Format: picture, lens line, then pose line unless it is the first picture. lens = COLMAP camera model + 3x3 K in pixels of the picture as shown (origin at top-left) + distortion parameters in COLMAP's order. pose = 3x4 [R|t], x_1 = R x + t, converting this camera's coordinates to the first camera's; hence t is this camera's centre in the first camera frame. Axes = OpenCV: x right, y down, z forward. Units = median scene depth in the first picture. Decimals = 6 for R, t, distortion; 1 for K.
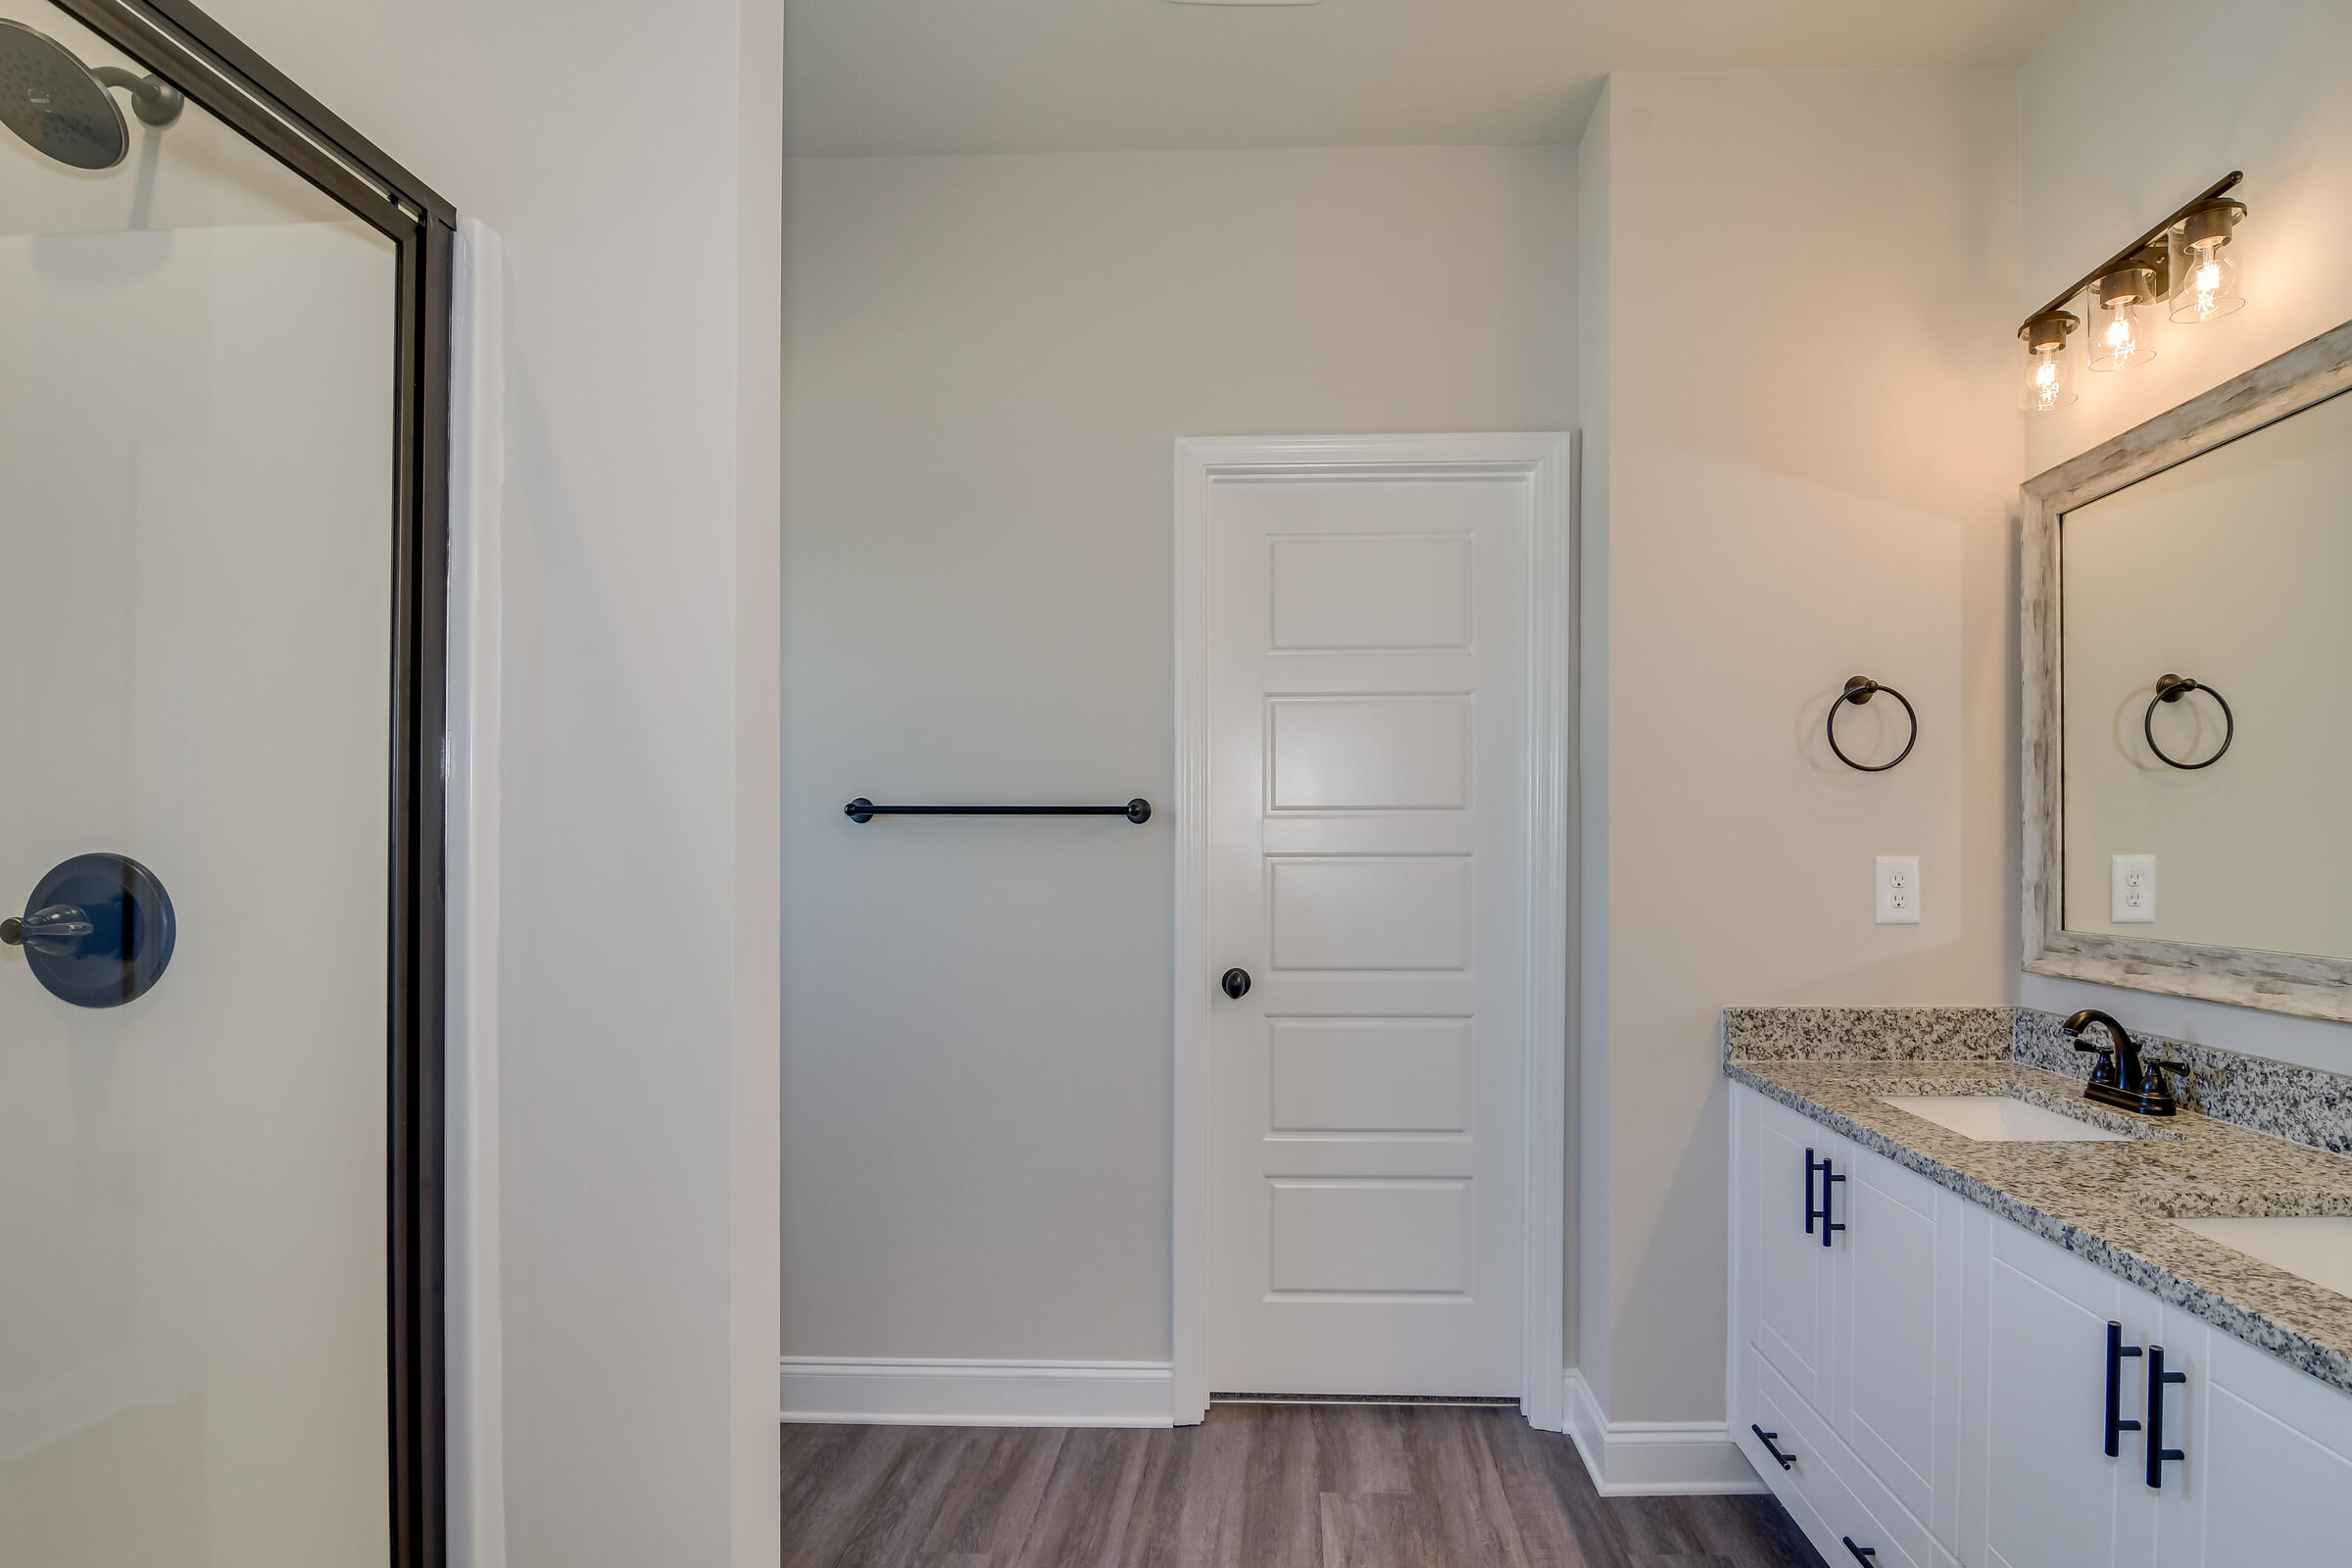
lens RADIAL K [[1159.8, 0, 1252.2], [0, 1159.8, 863.6], [0, 0, 1]] dist [-0.005480, -0.001407]
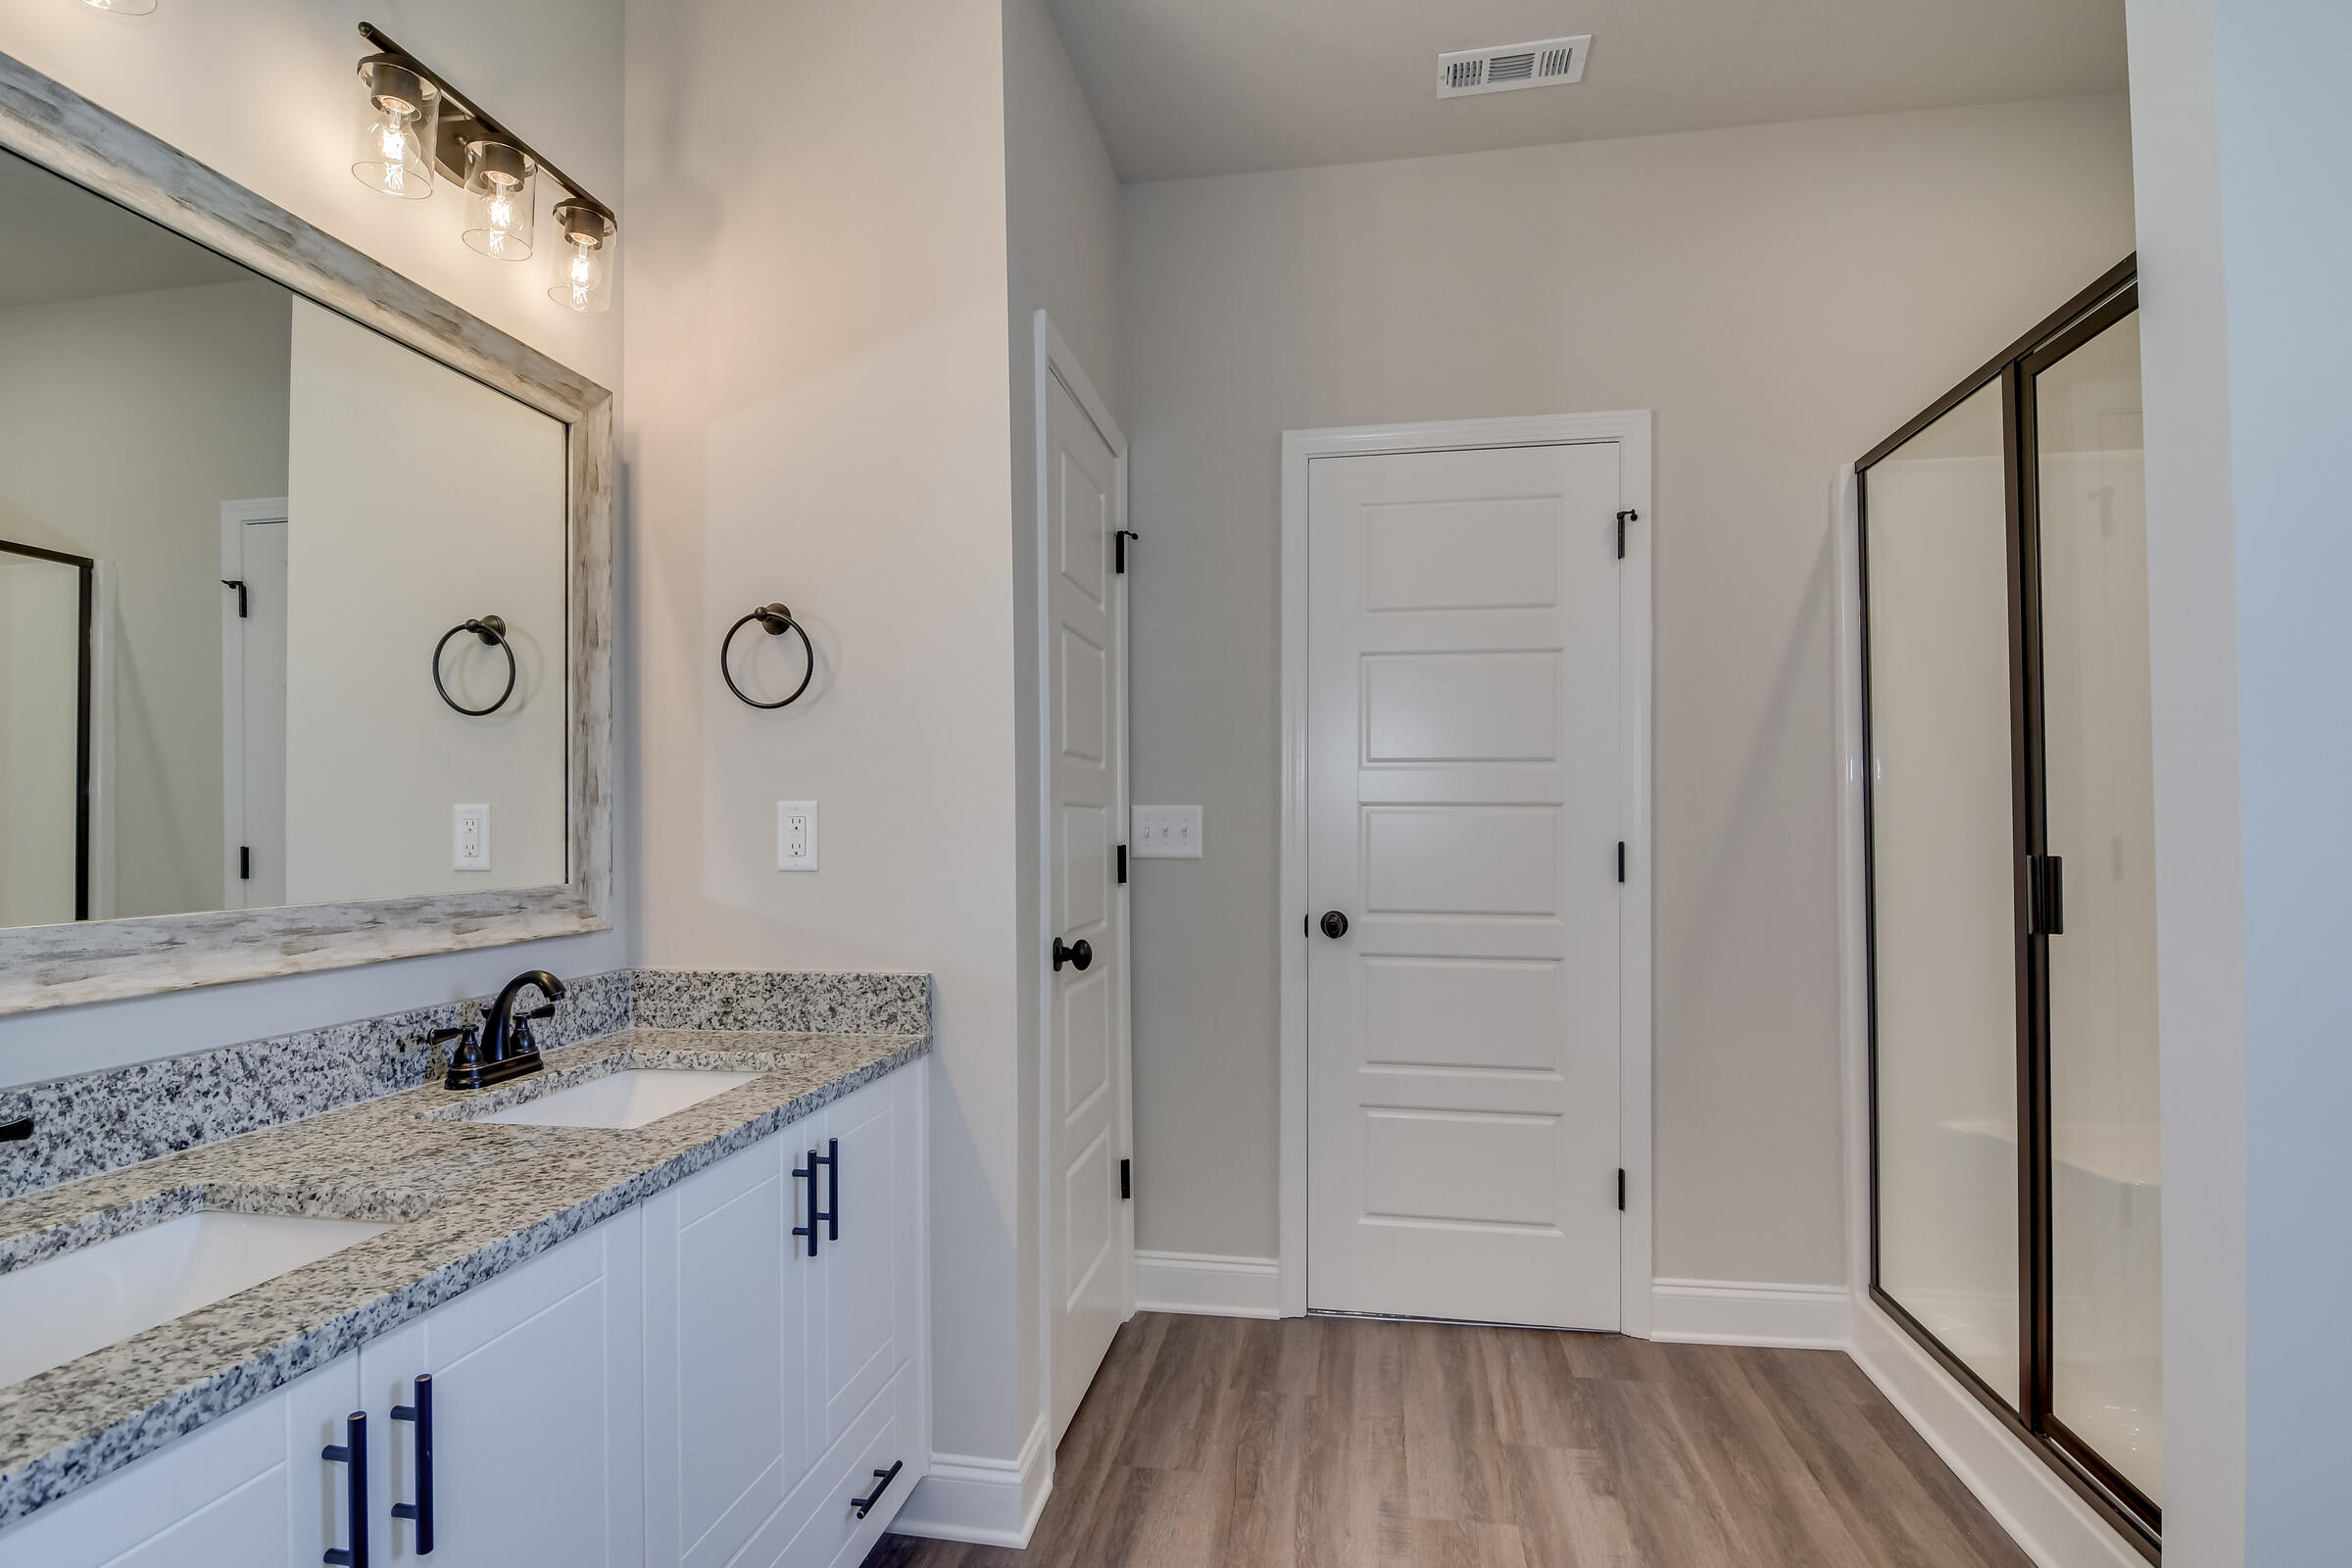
lens RADIAL K [[1193.0, 0, 1177.4], [0, 1193.0, 807.2], [0, 0, 1]] dist [0.001083, -0.001918]
pose [[-0.992969, -0.002614, 0.118346, 0.098040], [-0.003591, 0.999961, -0.008037, 0.006066], [-0.118320, -0.008406, -0.992940, 1.414955]]
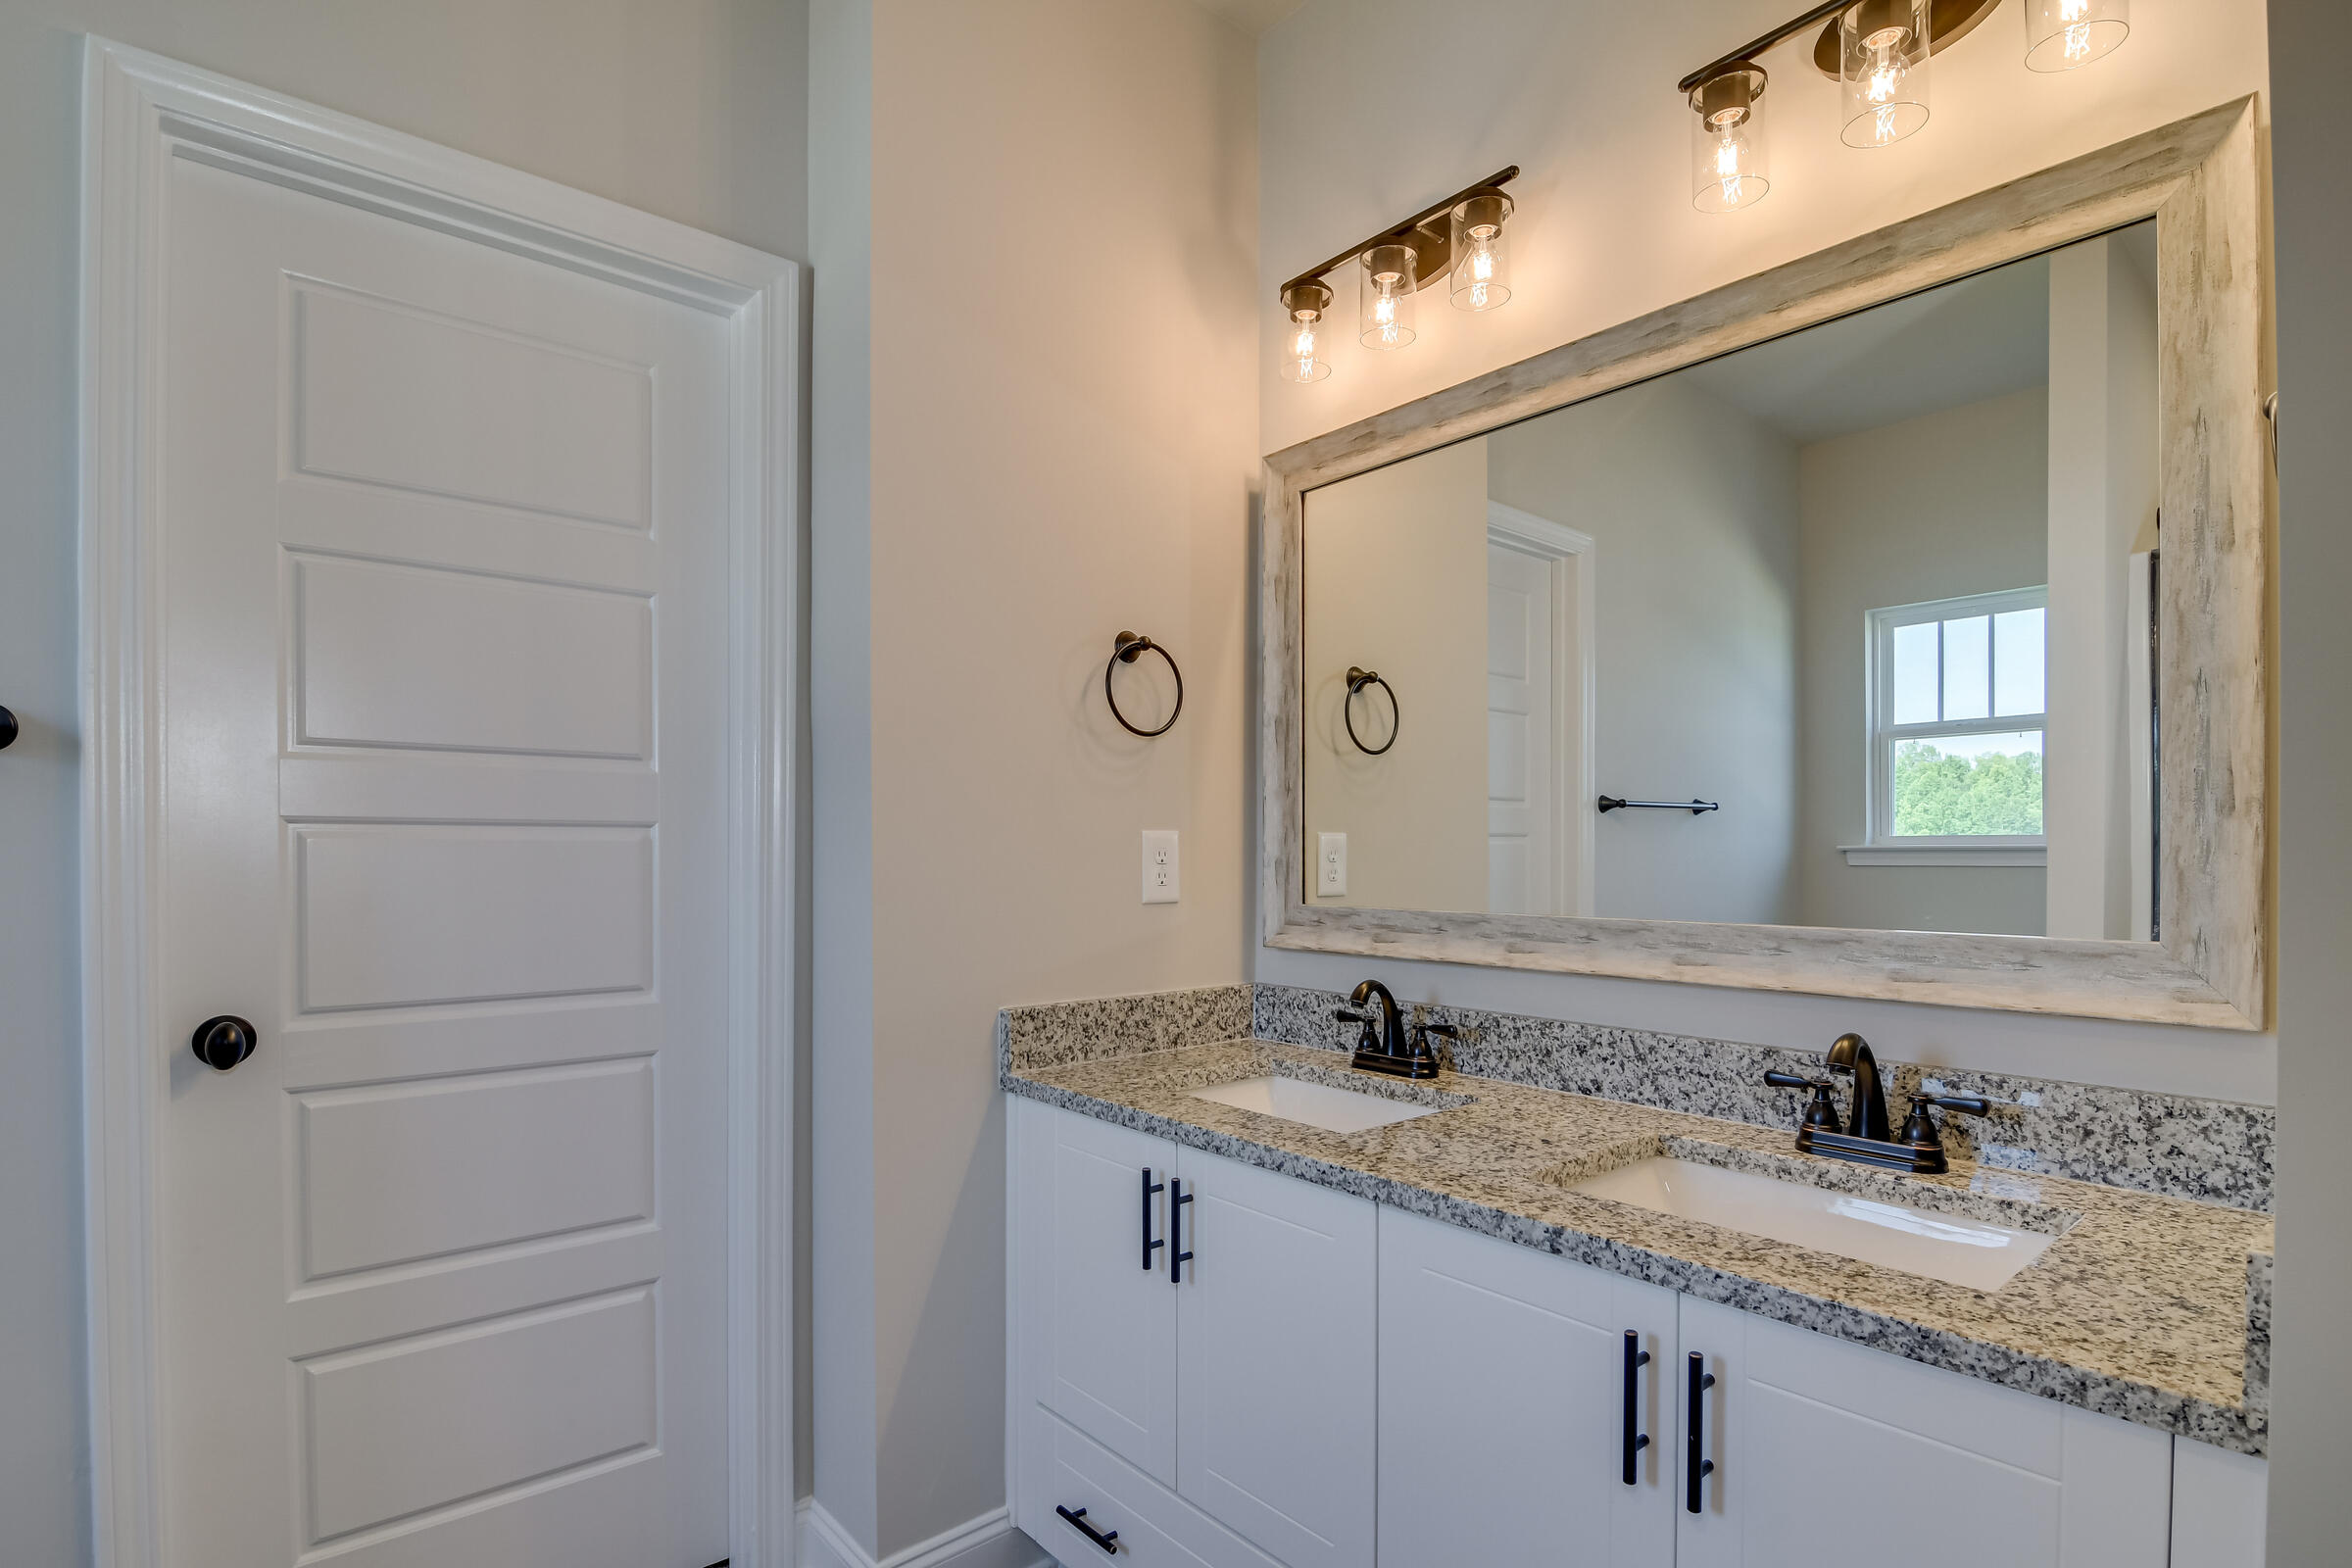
lens RADIAL K [[1159.8, 0, 1203.1], [0, 1159.8, 870.5], [0, 0, 1]] dist [-0.005480, -0.001407]
pose [[0.740838, -0.007942, 0.671637, -0.051515], [0.004946, 0.999967, 0.006370, 0.023712], [-0.671665, -0.001397, 0.740853, 0.343362]]
